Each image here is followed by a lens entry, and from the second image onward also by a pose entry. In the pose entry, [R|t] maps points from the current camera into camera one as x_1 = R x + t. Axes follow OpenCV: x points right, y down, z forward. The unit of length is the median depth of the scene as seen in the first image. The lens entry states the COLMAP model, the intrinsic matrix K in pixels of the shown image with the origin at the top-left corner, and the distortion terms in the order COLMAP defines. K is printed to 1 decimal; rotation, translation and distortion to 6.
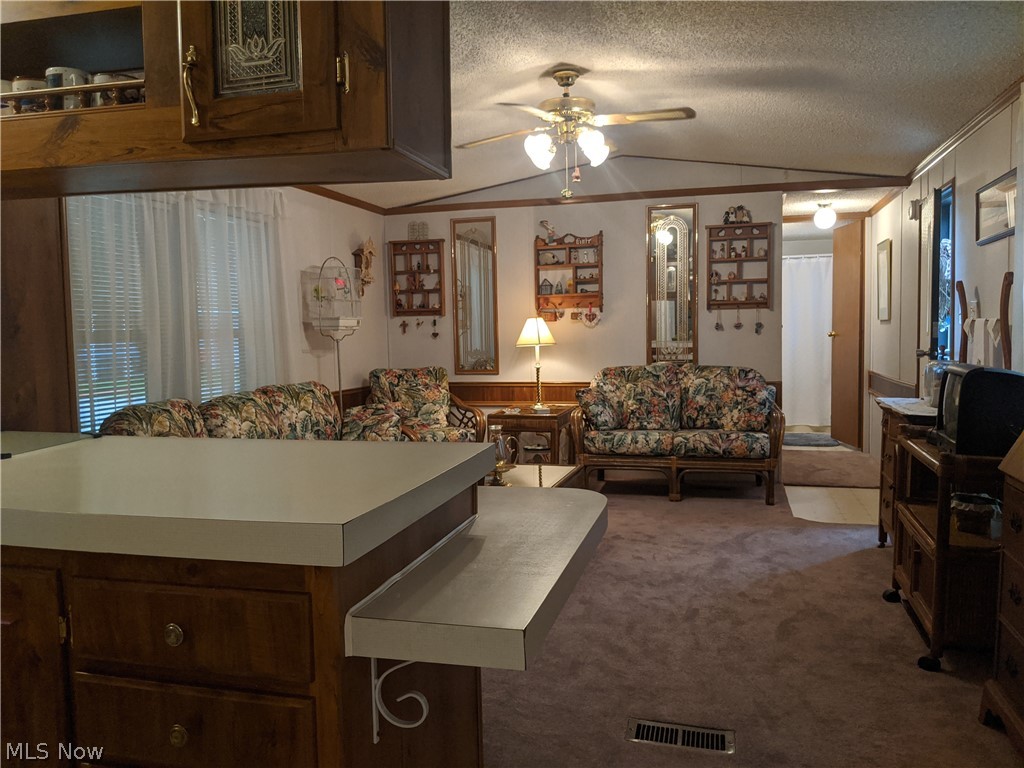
lens RADIAL K [[824.2, 0, 507.3], [0, 824.2, 387.9], [0, 0, 1]] dist [-0.007925, -0.073959]
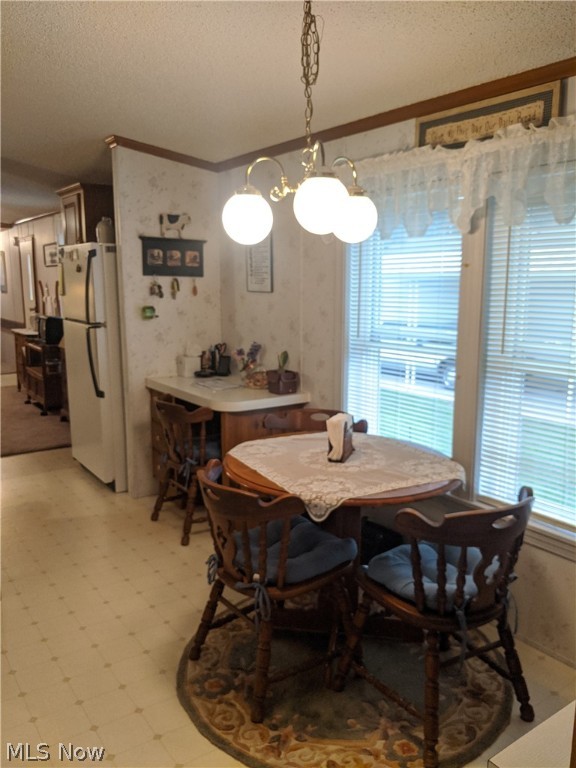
lens RADIAL K [[618.1, 0, 285.4], [0, 618.1, 381.7], [0, 0, 1]] dist [-0.007925, -0.073959]
pose [[0.629832, -0.121012, 0.767247, -0.556365], [0.046506, 0.991892, 0.118267, -0.013931], [-0.775338, -0.038807, 0.630353, -0.956916]]
